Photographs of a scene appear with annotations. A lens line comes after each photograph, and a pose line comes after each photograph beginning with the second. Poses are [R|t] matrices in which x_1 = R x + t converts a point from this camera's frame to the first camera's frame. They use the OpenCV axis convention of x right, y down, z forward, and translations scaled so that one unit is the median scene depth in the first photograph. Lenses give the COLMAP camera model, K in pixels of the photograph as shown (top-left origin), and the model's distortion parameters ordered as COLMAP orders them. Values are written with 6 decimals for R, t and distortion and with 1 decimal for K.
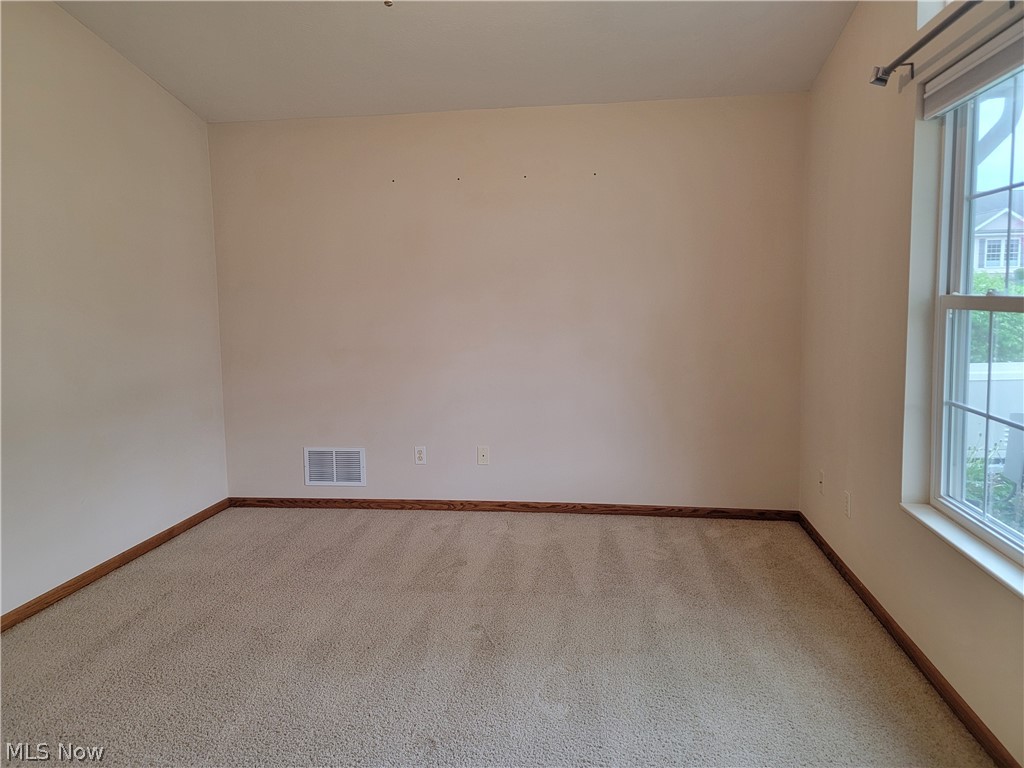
lens RADIAL K [[714.5, 0, 513.3], [0, 714.5, 365.4], [0, 0, 1]] dist [0.072263, -0.072930]
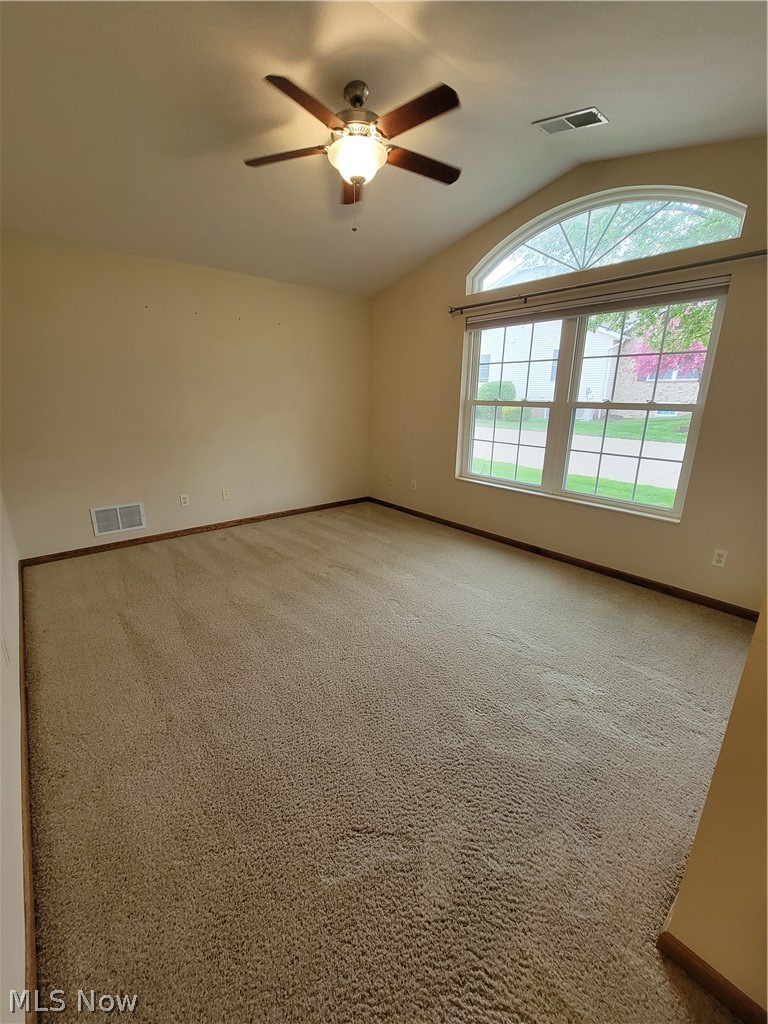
lens RADIAL K [[416.7, 0, 379.7], [0, 416.7, 513.4], [0, 0, 1]] dist [-0.009628, 0.002725]
pose [[0.663747, -0.178537, 0.726336, -0.571589], [0.051288, 0.979672, 0.193939, 0.000951], [-0.746196, -0.091474, 0.659411, 0.108635]]
